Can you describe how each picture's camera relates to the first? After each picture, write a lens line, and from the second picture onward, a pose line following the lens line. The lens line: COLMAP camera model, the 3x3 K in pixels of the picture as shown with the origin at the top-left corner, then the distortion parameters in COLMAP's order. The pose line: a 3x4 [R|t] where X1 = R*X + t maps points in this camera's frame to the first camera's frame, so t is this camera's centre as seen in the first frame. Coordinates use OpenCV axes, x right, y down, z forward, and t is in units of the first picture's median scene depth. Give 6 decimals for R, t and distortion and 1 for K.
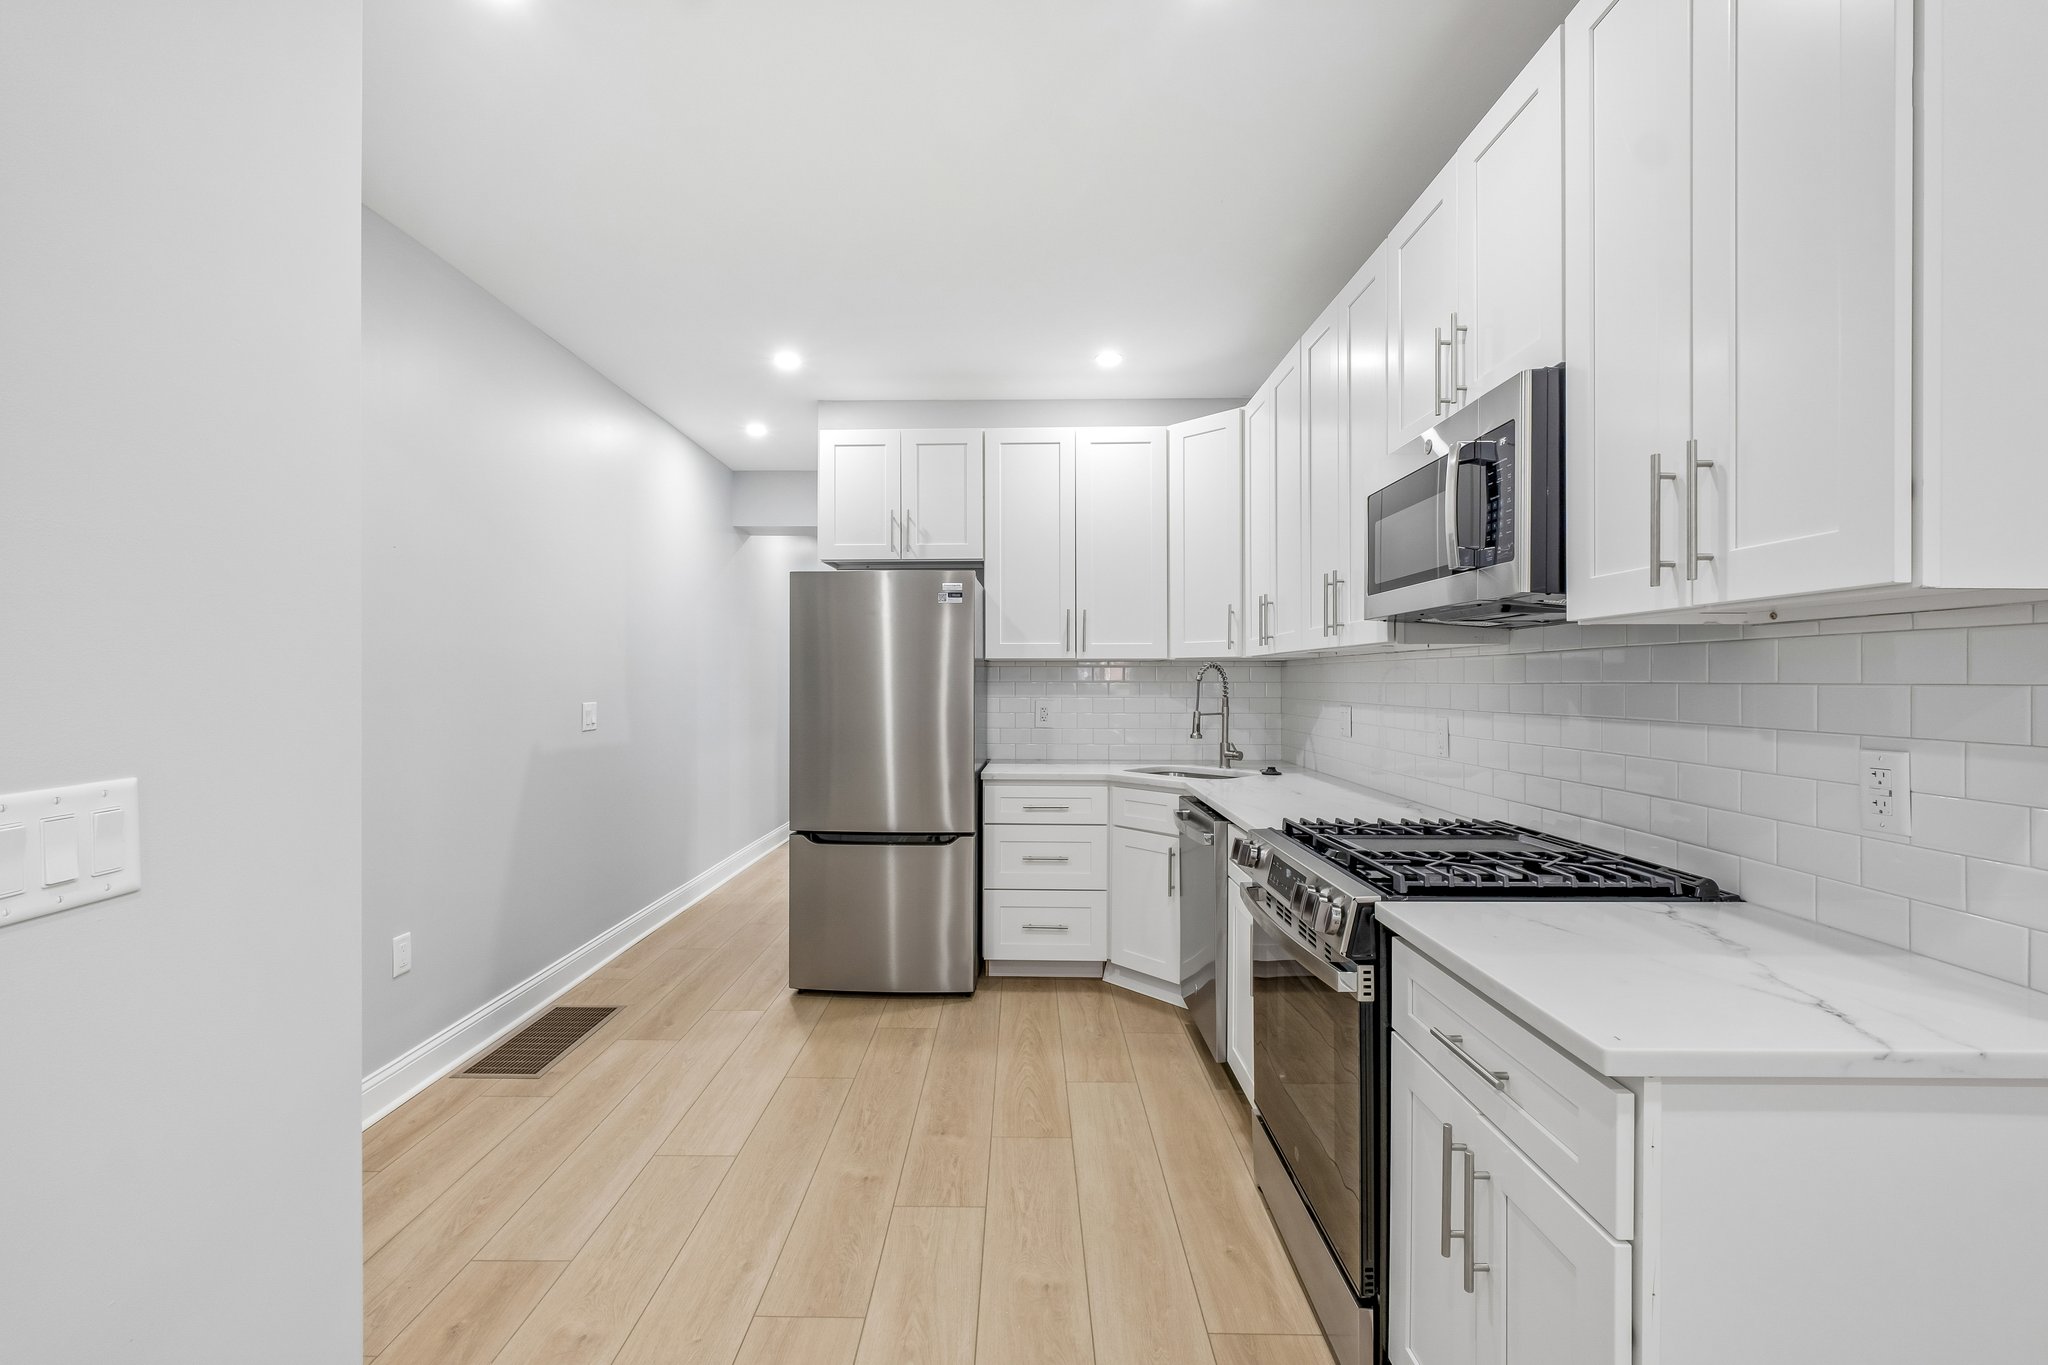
lens RADIAL K [[856.4, 0, 1016.2], [0, 856.4, 682.8], [0, 0, 1]] dist [-0.009510, -0.000587]
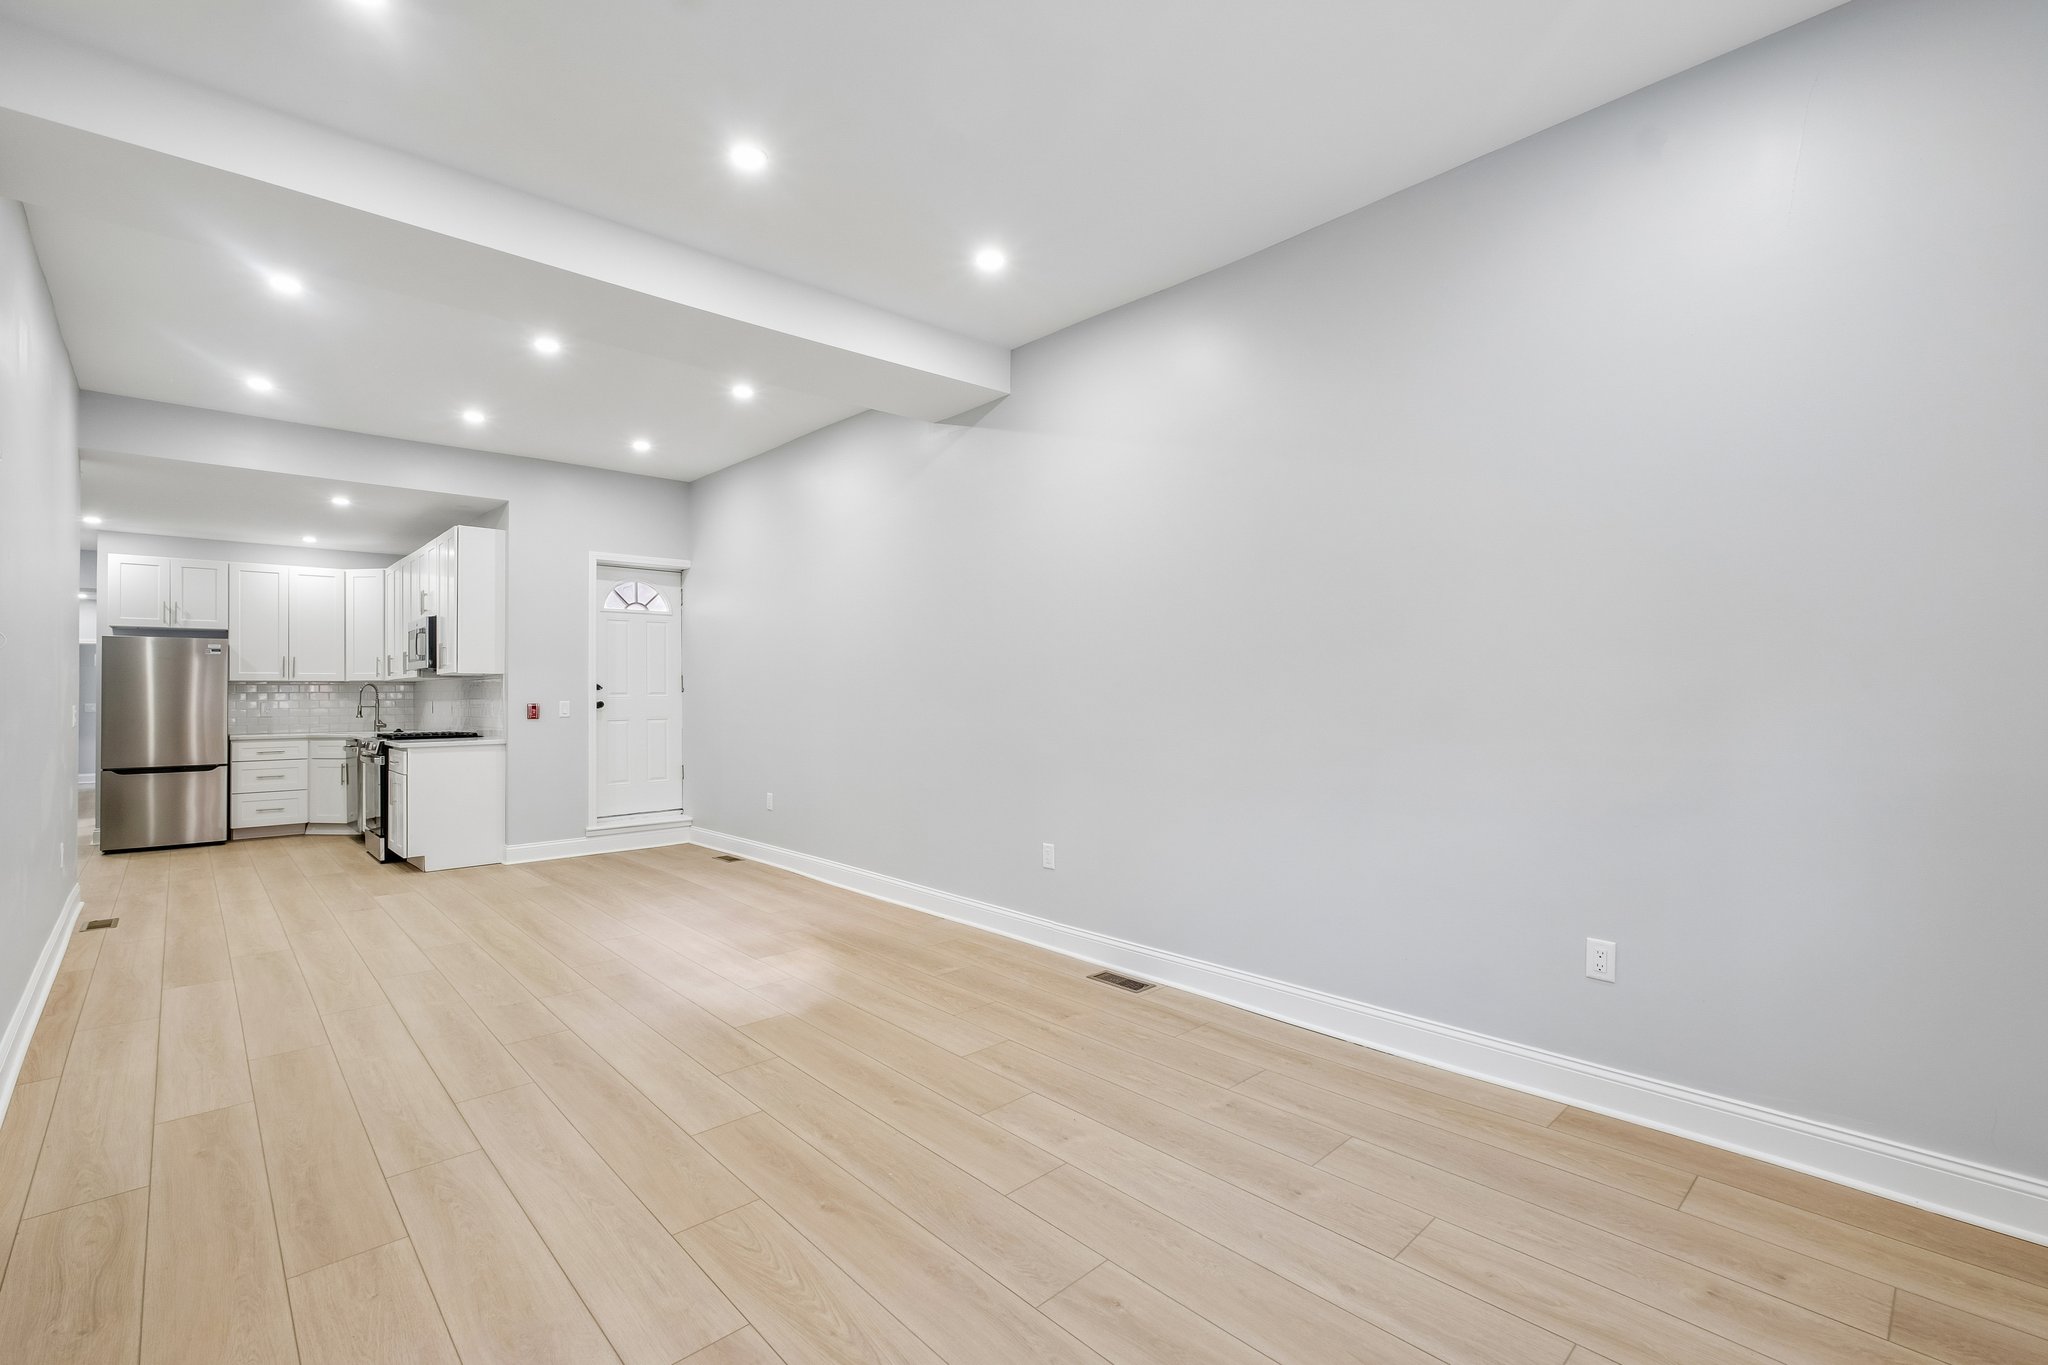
lens RADIAL K [[888.0, 0, 1013.9], [0, 888.0, 686.0], [0, 0, 1]] dist [-0.006781, 0.000375]
pose [[0.718202, 0.002694, 0.695829, -0.163069], [0.009828, 0.999853, -0.014015, 0.032522], [-0.695765, 0.016904, 0.718071, -1.801156]]
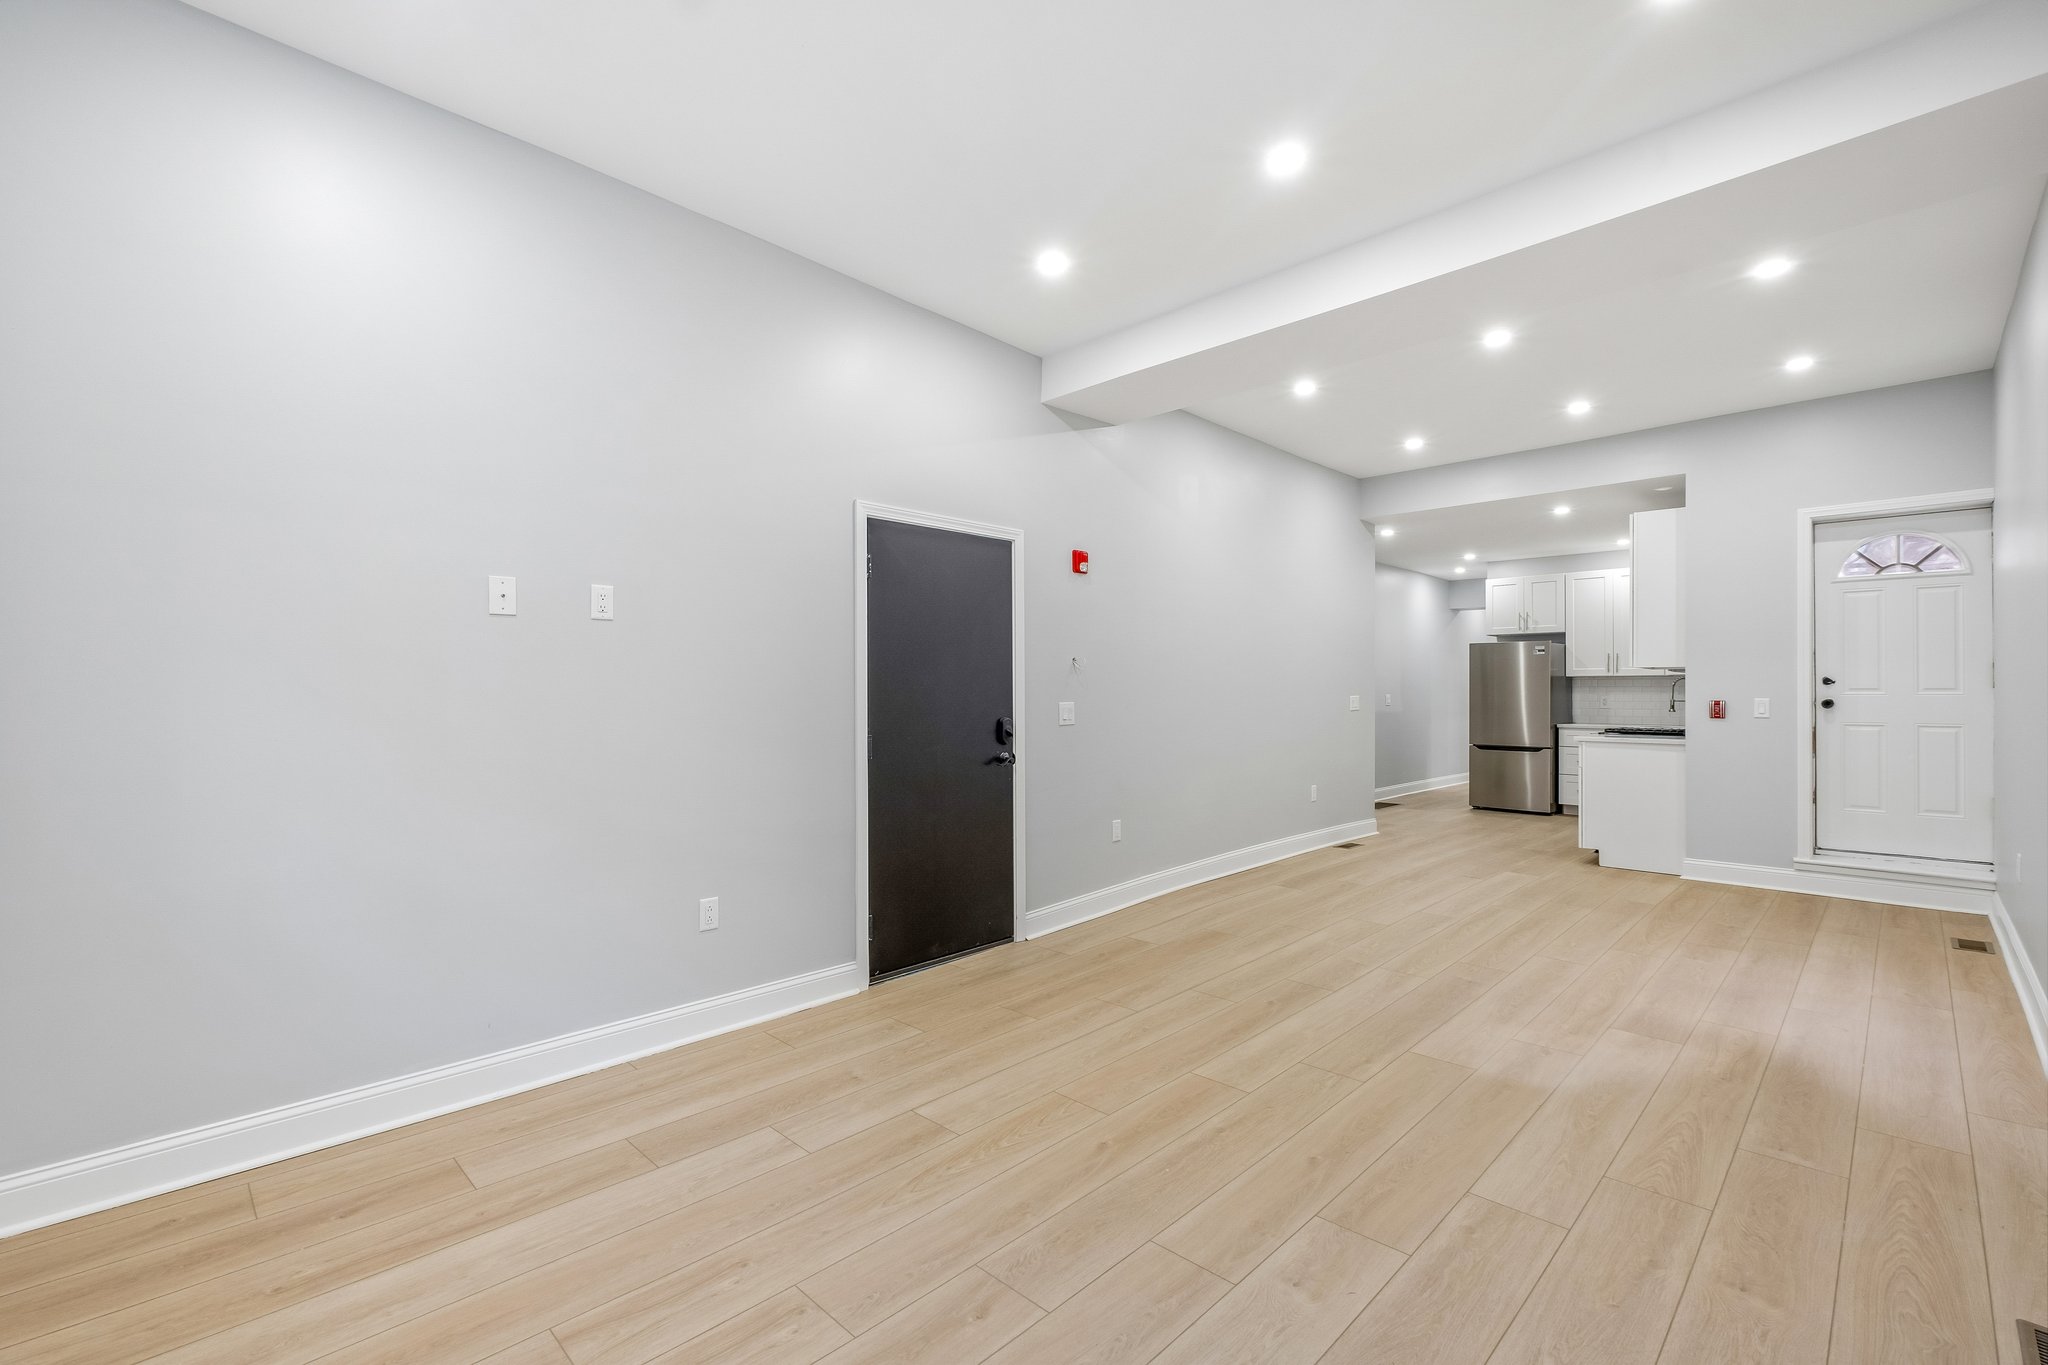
lens RADIAL K [[911.8, 0, 1016.5], [0, 911.8, 686.9], [0, 0, 1]] dist [-0.013671, 0.000143]
pose [[0.714893, 0.000205, -0.699234, 0.641399], [-0.007421, 0.999946, -0.007294, 0.030315], [0.699194, 0.010404, 0.714856, -1.825744]]
